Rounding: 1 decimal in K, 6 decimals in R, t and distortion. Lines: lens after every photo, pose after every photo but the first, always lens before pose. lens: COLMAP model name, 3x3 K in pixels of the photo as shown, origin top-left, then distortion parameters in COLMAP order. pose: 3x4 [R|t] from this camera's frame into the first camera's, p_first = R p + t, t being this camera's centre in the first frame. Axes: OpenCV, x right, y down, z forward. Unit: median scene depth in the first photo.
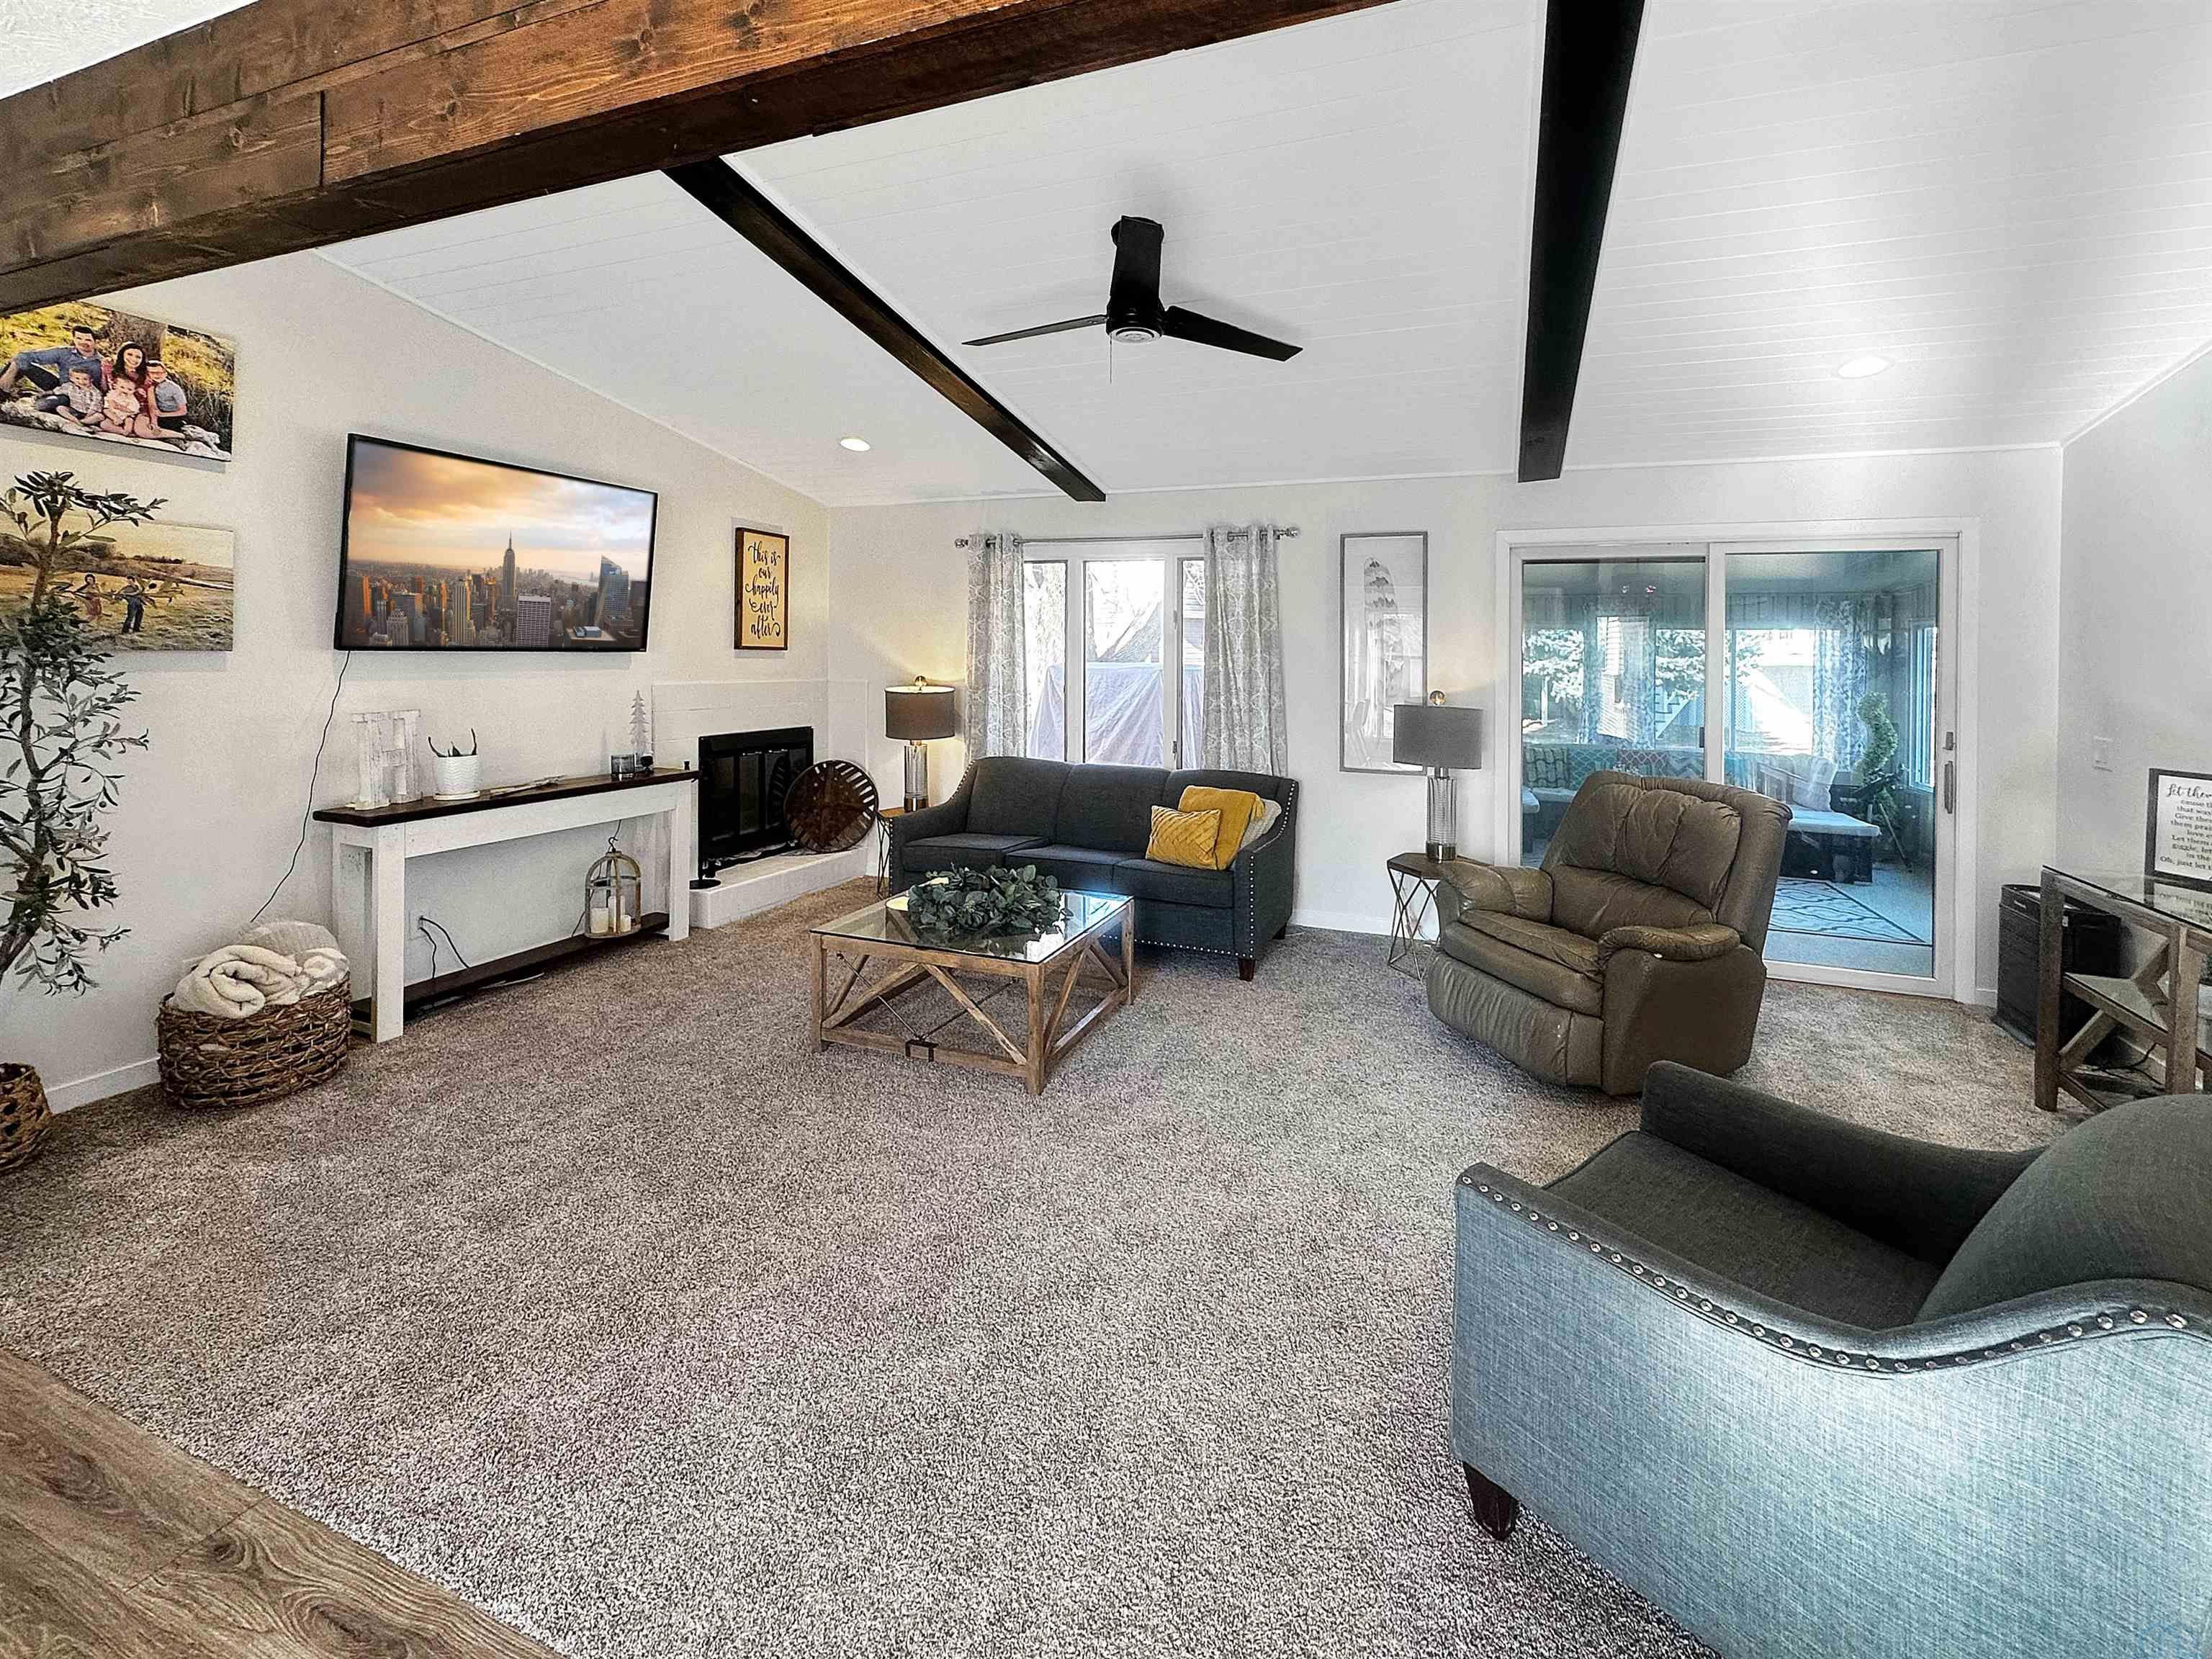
lens RADIAL K [[945.4, 0, 1123.9], [0, 945.4, 678.5], [0, 0, 1]] dist [0.006435, 0.000291]
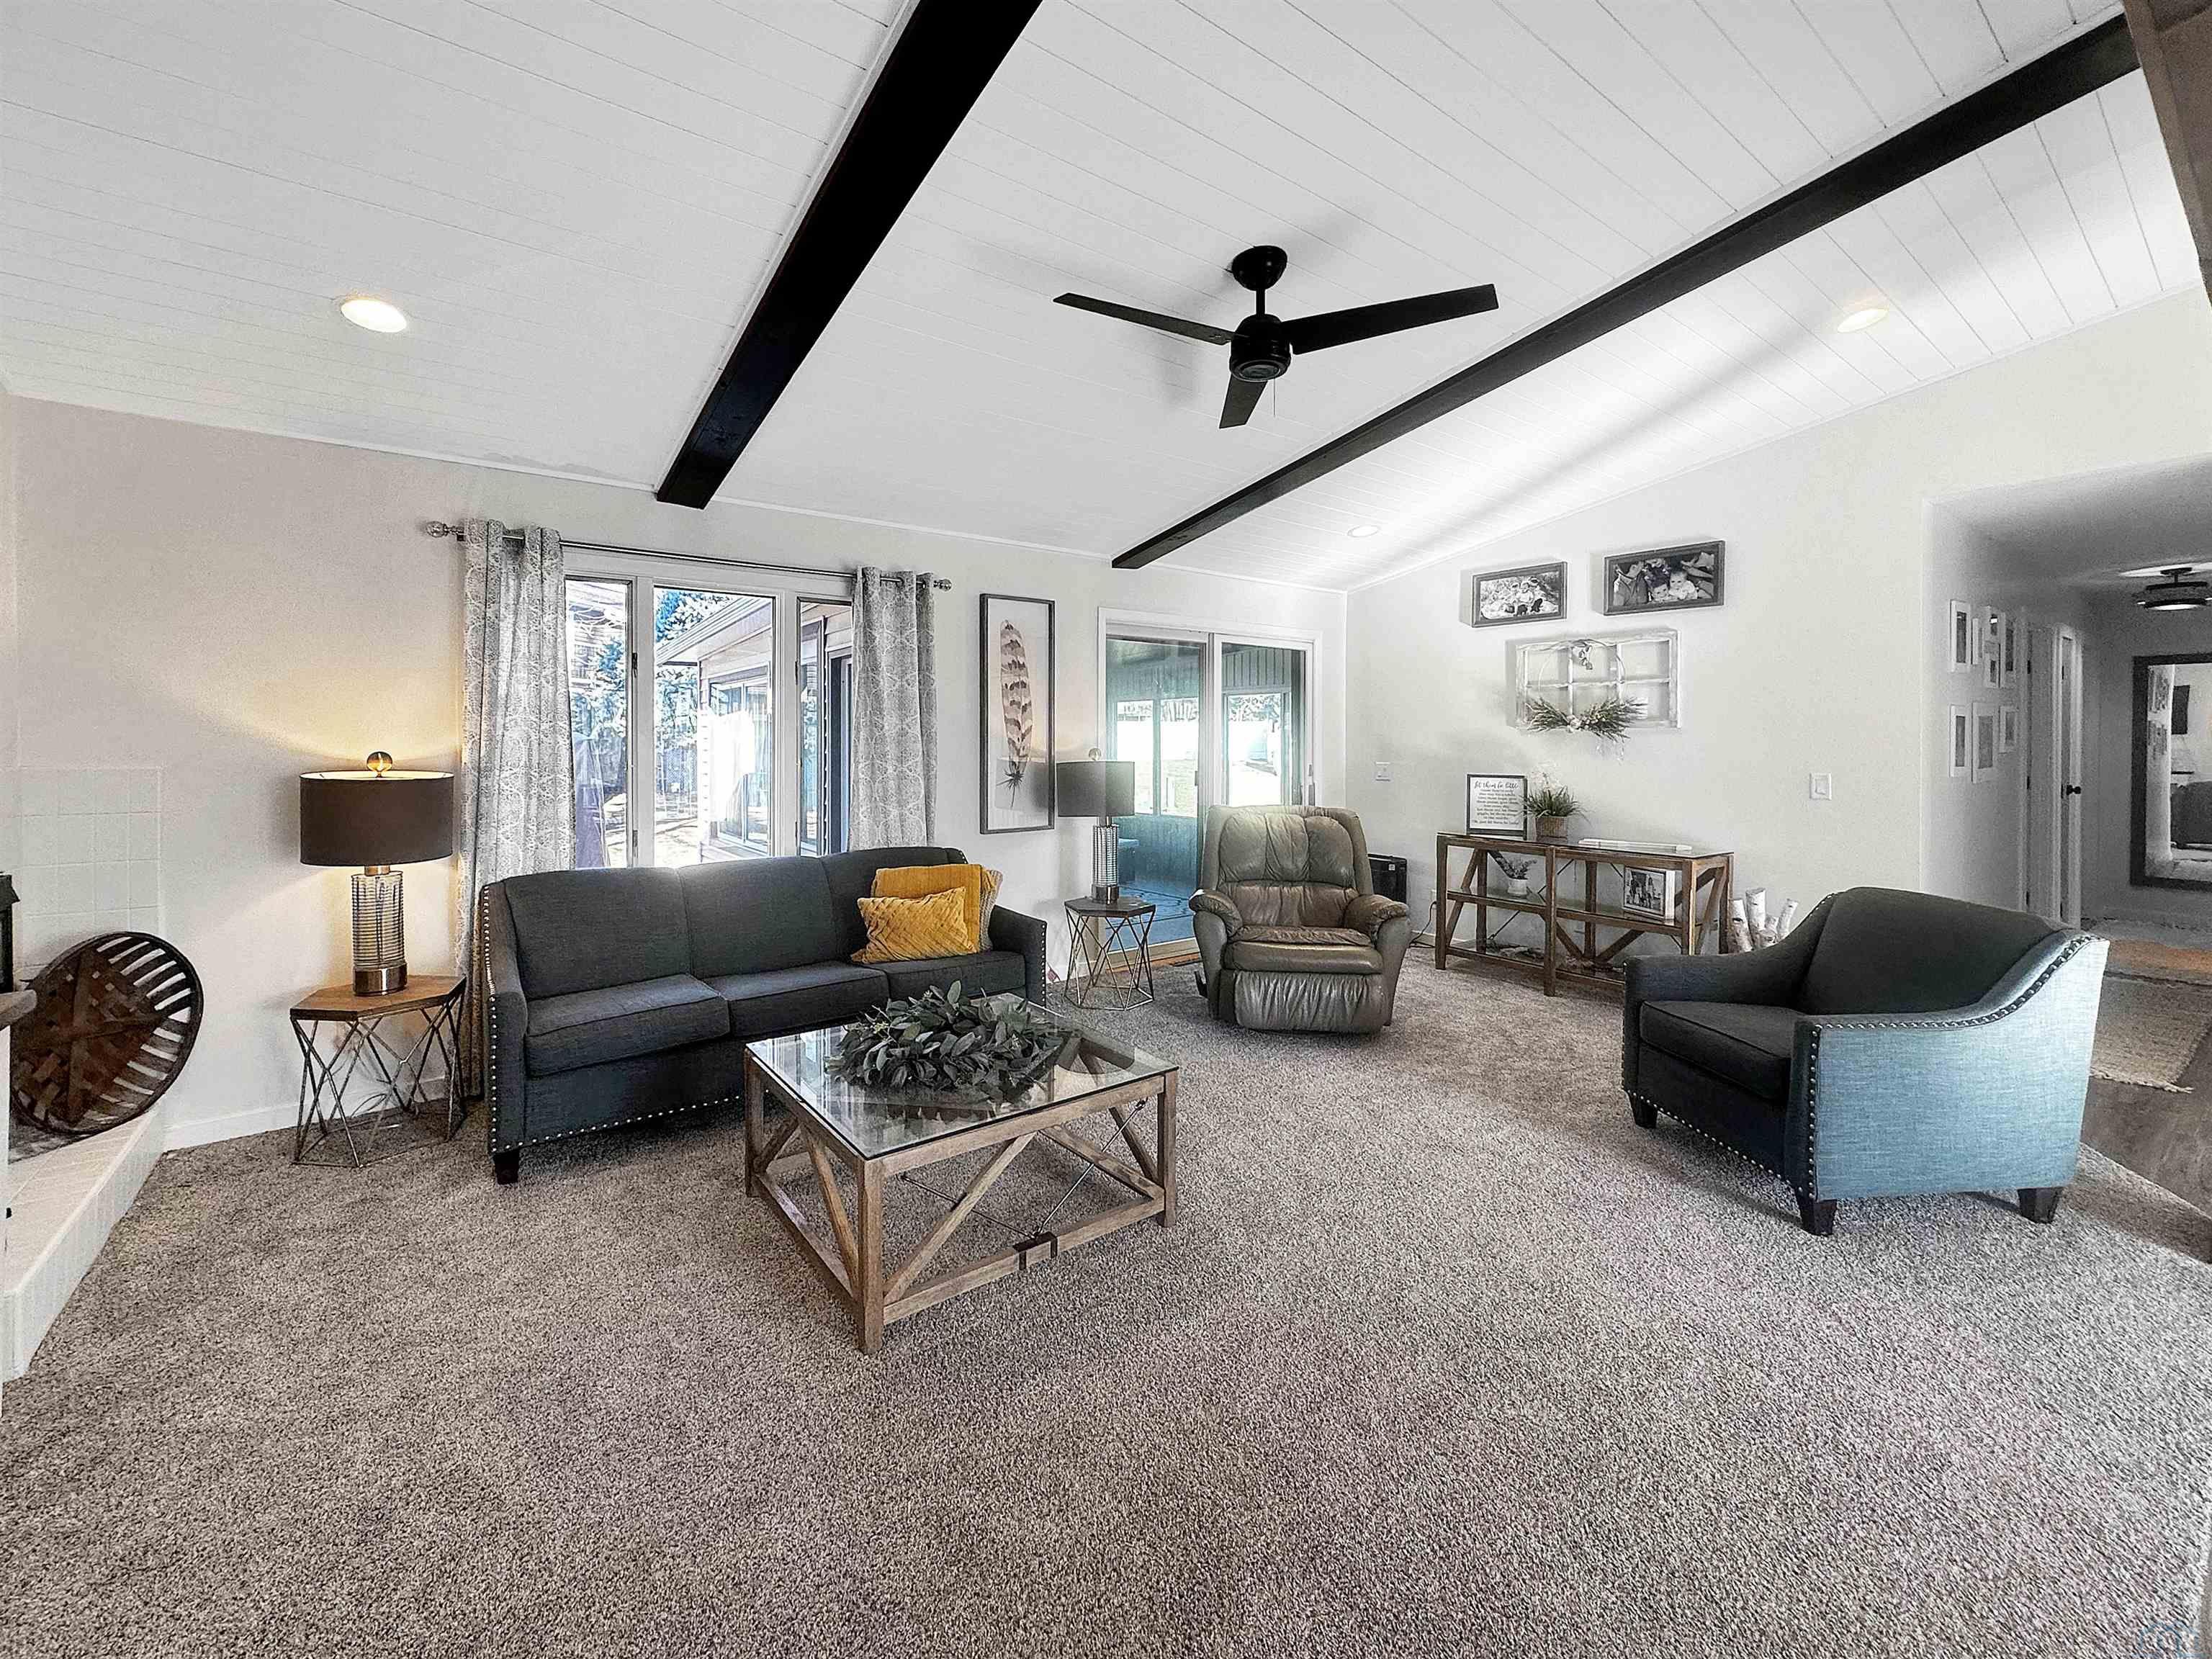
lens RADIAL K [[915.7, 0, 1107.6], [0, 915.7, 748.1], [0, 0, 1]] dist [-0.002866, 0.000094]
pose [[0.533729, -0.023733, 0.845322, -0.516127], [0.027967, 0.999555, 0.010405, 0.001685], [-0.845193, 0.018088, 0.534155, 0.386522]]
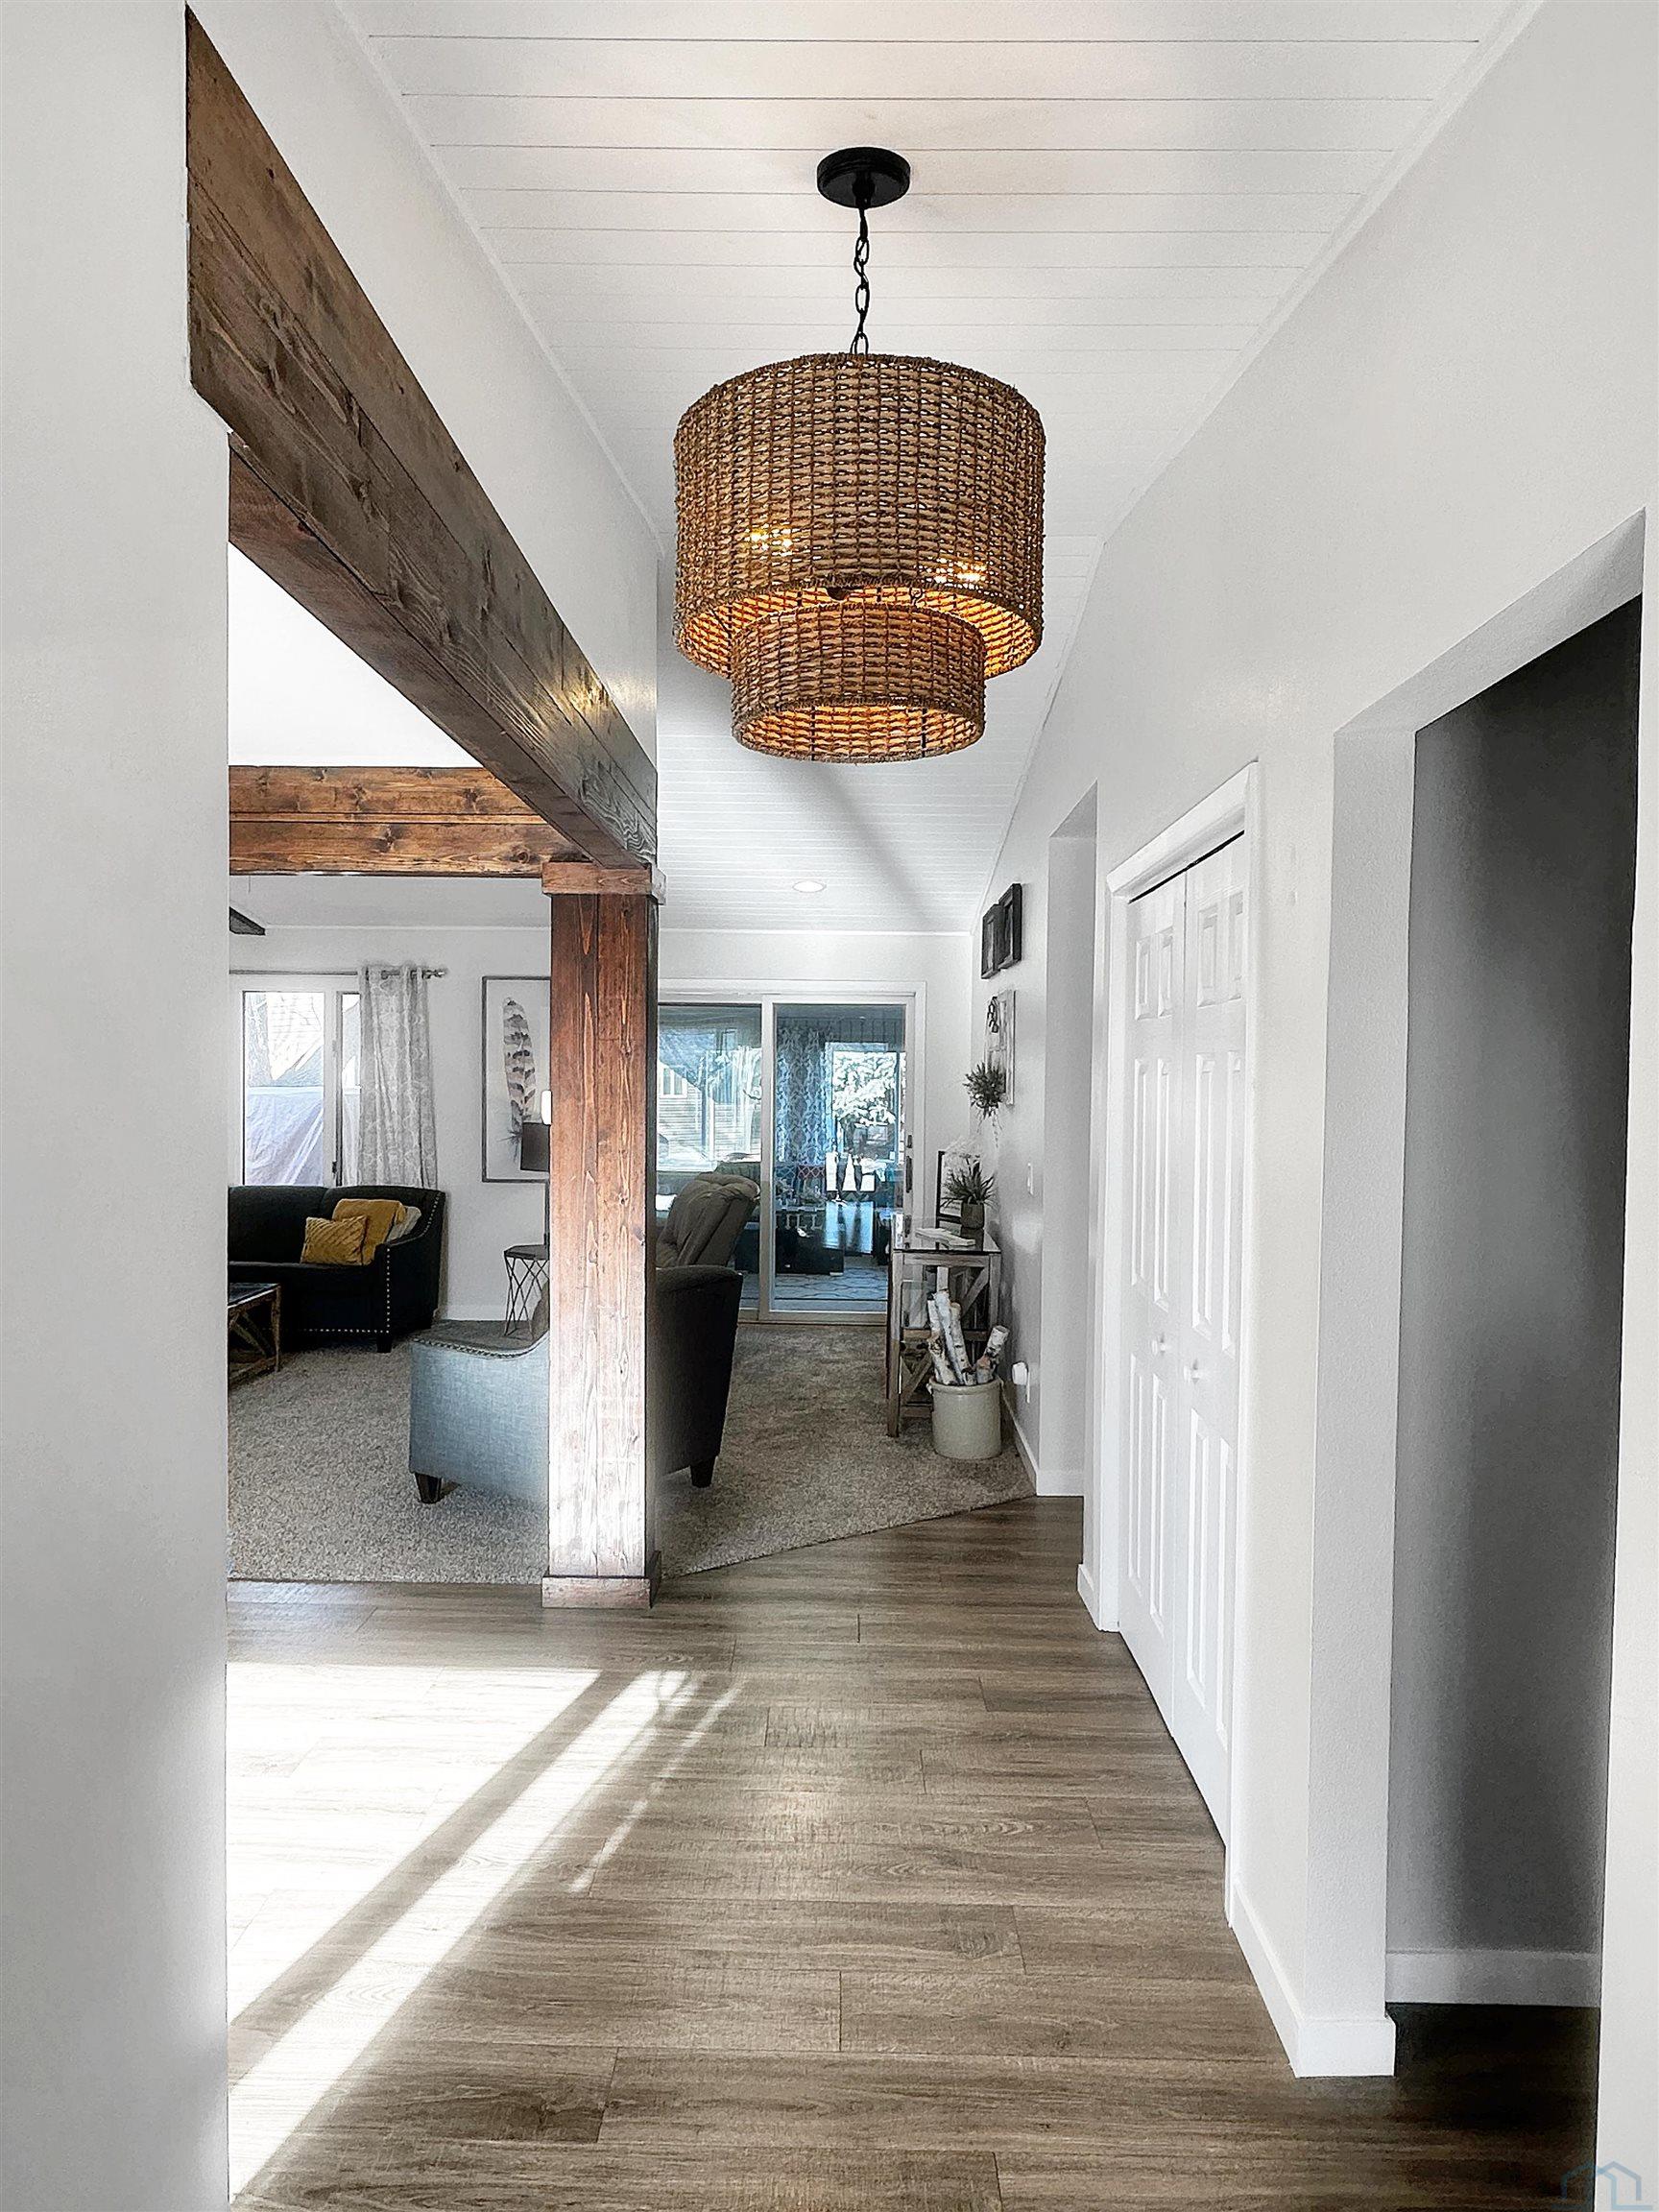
lens RADIAL K [[1327.2, 0, 826.4], [0, 1327.2, 1098.8], [0, 0, 1]] dist [0.001773, 0.000127]
pose [[0.937910, -0.008571, 0.346773, 0.061006], [0.009344, 0.999956, -0.000558, 0.001091], [-0.346753, 0.003763, 0.937949, -0.667722]]
